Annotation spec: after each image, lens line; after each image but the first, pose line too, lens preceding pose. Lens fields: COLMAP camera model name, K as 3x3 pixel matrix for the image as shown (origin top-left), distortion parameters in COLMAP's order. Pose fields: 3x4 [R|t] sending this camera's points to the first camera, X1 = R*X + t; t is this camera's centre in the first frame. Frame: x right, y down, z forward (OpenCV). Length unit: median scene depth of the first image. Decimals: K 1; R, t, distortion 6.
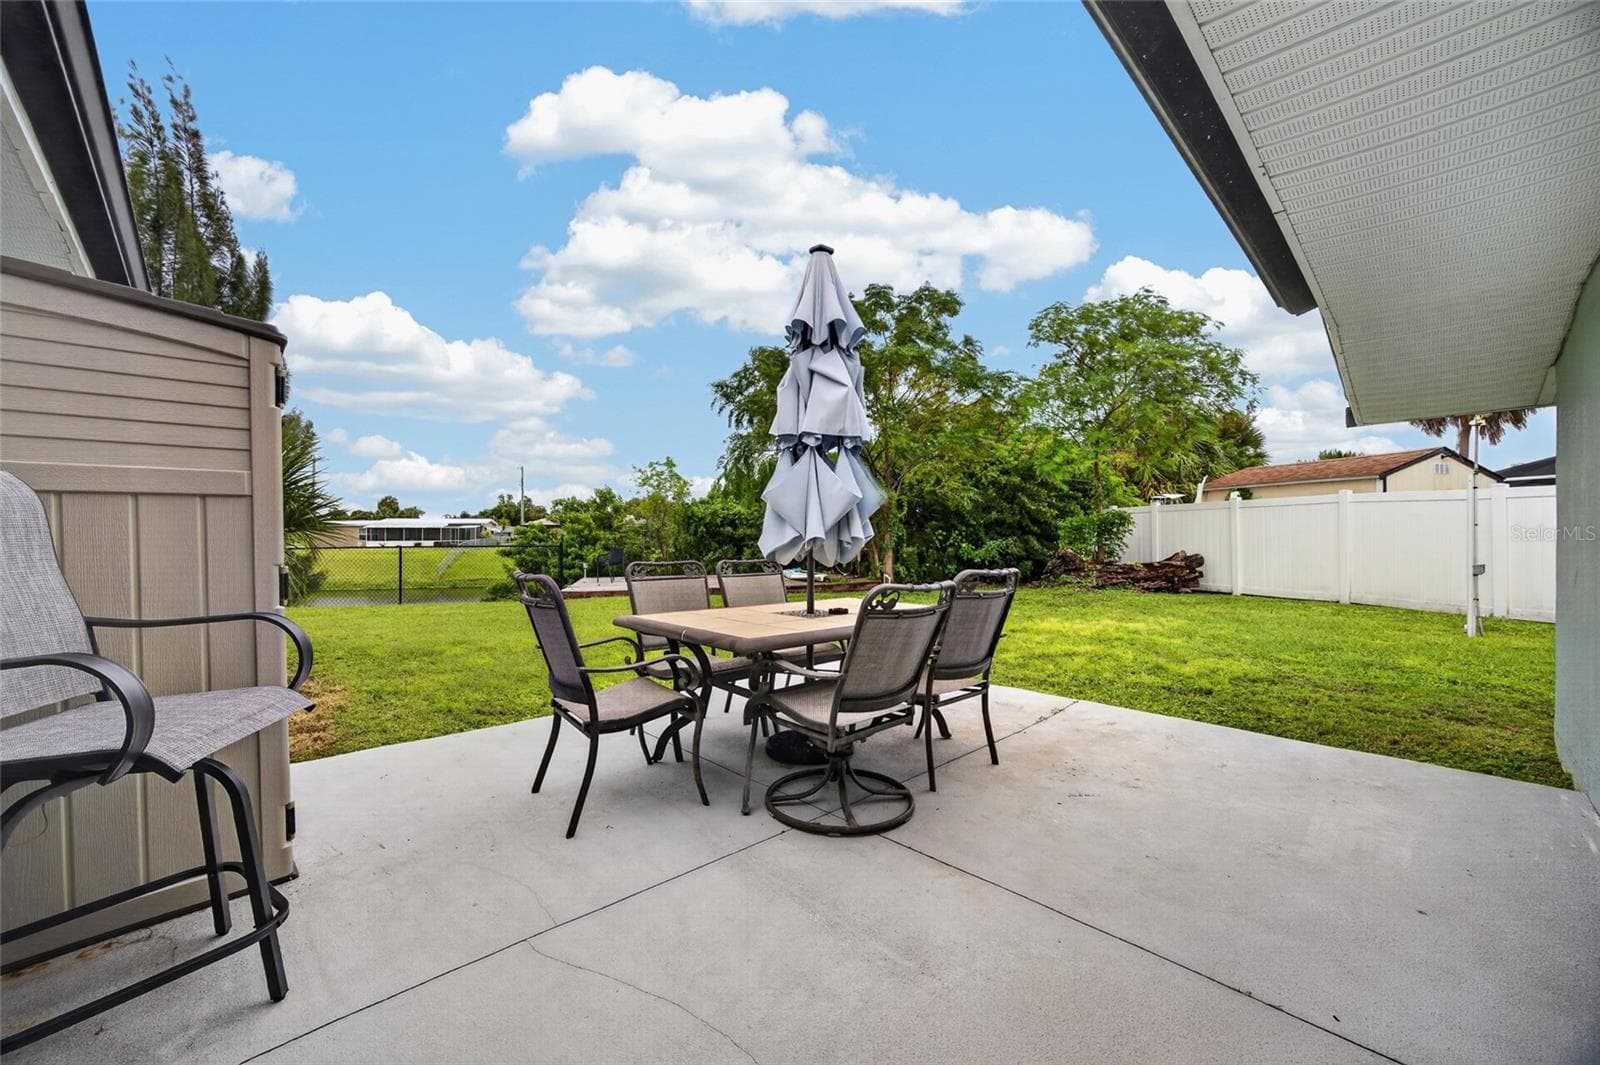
lens RADIAL K [[618.2, 0, 800.0], [0, 618.2, 532.5], [0, 0, 1]] dist [-0.021005, 0.000227]
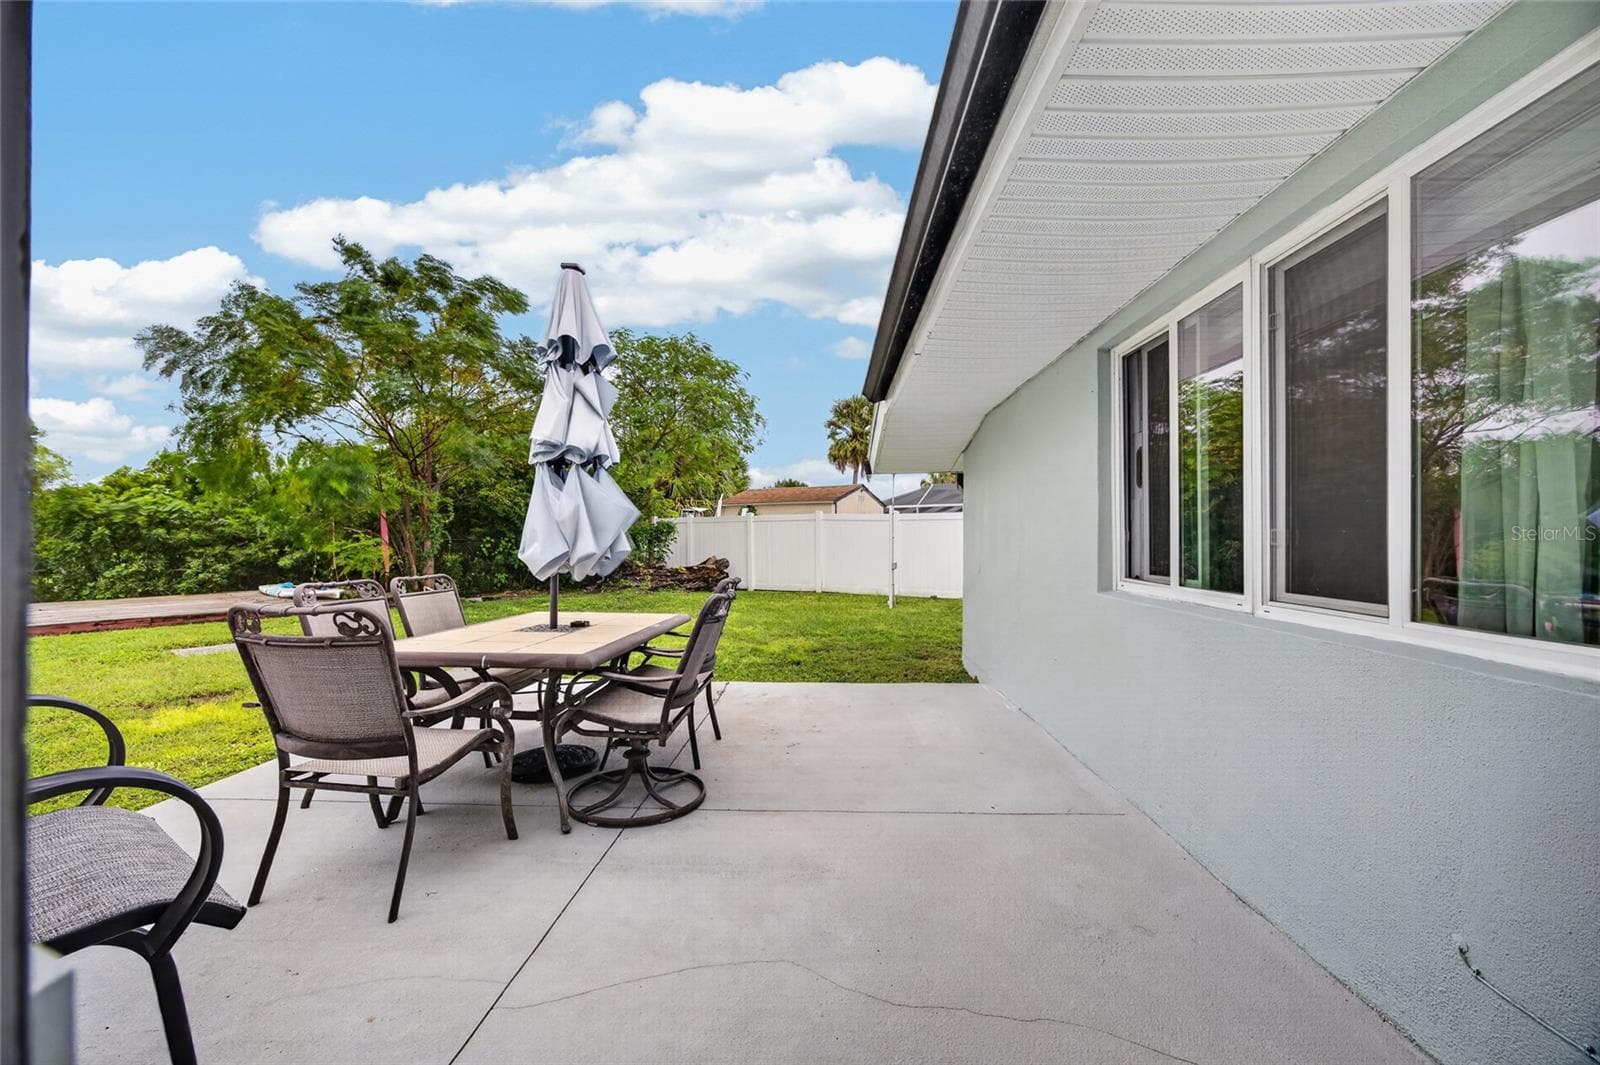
lens RADIAL K [[618.2, 0, 800.0], [0, 618.2, 532.5], [0, 0, 1]] dist [-0.021005, 0.000227]
pose [[0.721774, 0.012176, 0.692022, -0.130106], [-0.006506, 0.999920, -0.010807, -0.005490], [-0.692099, 0.003298, 0.721796, 0.004596]]
